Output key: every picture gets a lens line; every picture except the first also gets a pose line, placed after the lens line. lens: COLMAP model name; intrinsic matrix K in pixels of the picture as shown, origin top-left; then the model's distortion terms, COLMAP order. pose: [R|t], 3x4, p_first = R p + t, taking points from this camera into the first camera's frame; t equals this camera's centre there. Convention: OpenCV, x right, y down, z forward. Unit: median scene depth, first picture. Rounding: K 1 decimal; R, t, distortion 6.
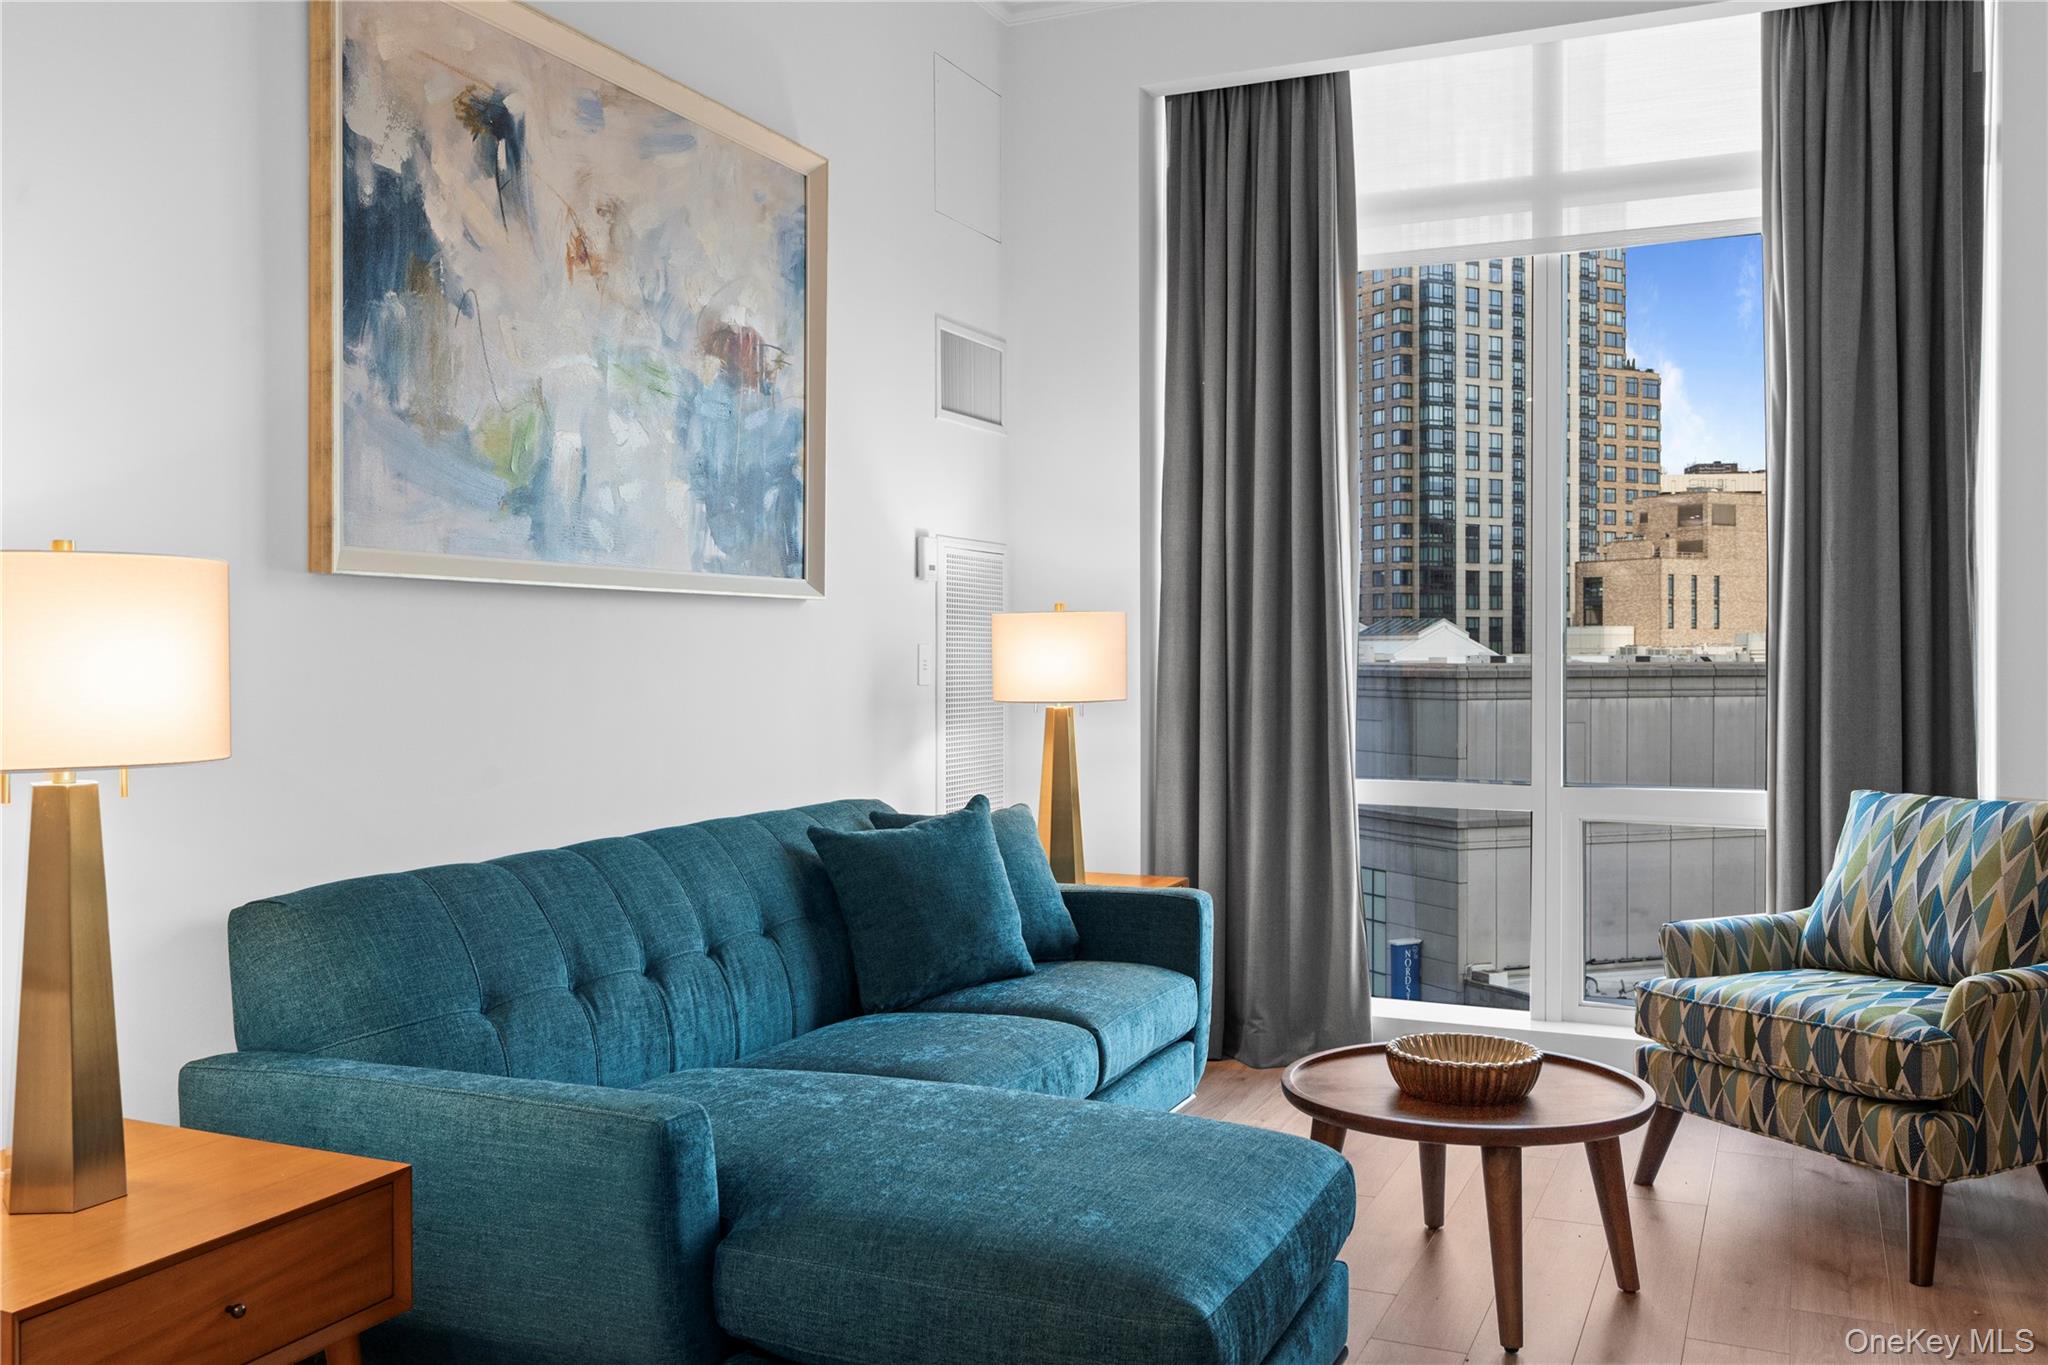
lens RADIAL K [[1729.3, 0, 1012.0], [0, 1729.3, 663.5], [0, 0, 1]] dist [0.011128, -0.006846]
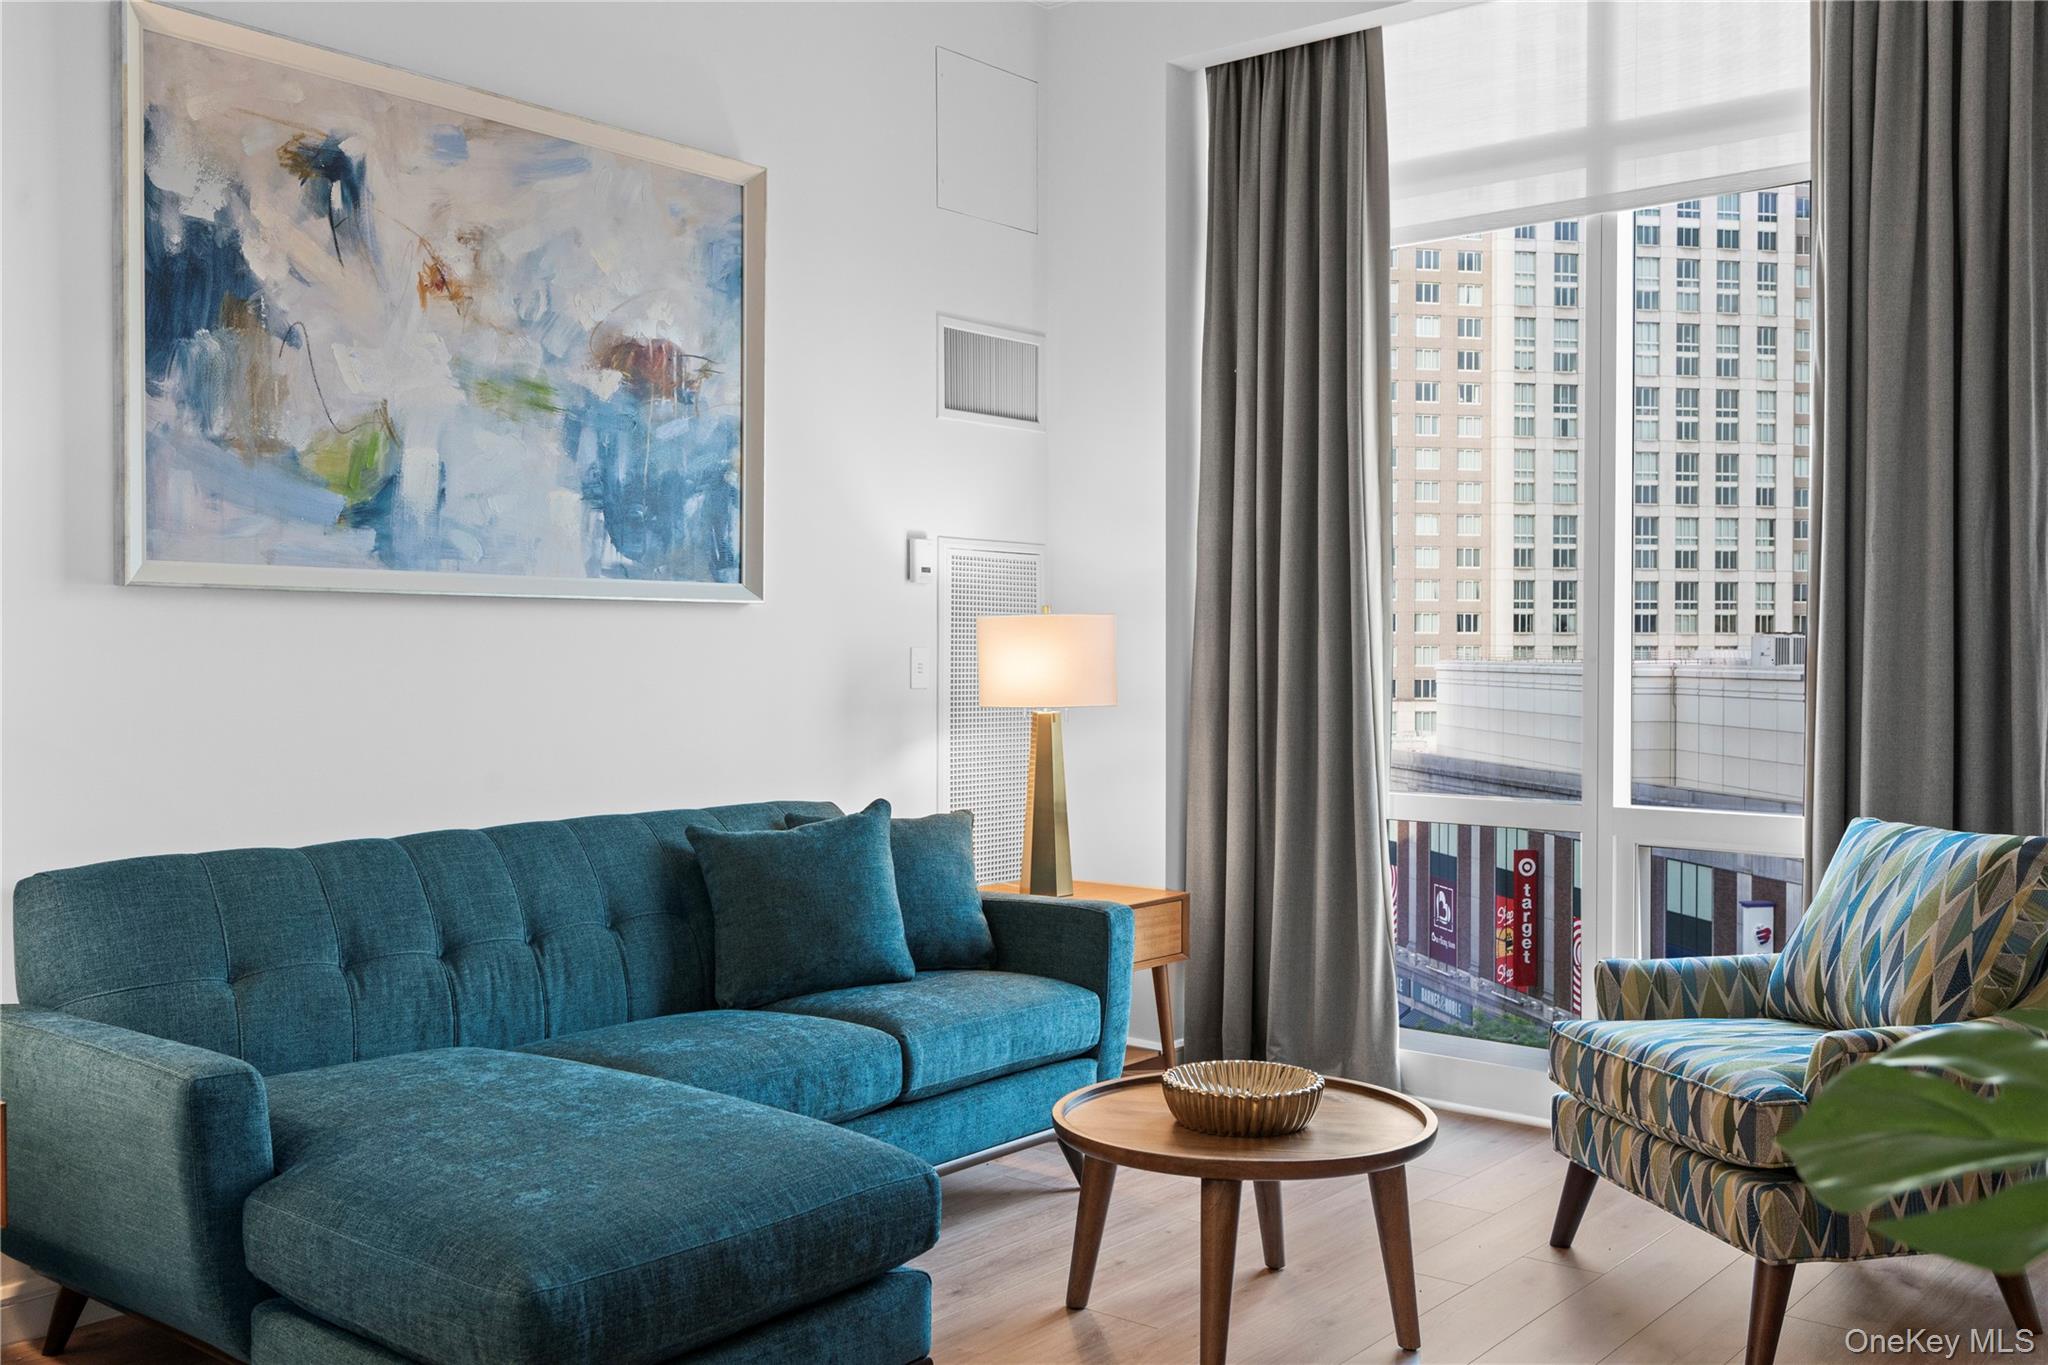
lens RADIAL K [[1828.4, 0, 1015.4], [0, 1828.4, 687.7], [0, 0, 1]] dist [-0.014928, 0.043994]
pose [[0.964829, 0.007527, -0.262770, 0.374030], [-0.004307, 0.999908, 0.012826, -0.002350], [0.262843, -0.011243, 0.964773, 0.006148]]
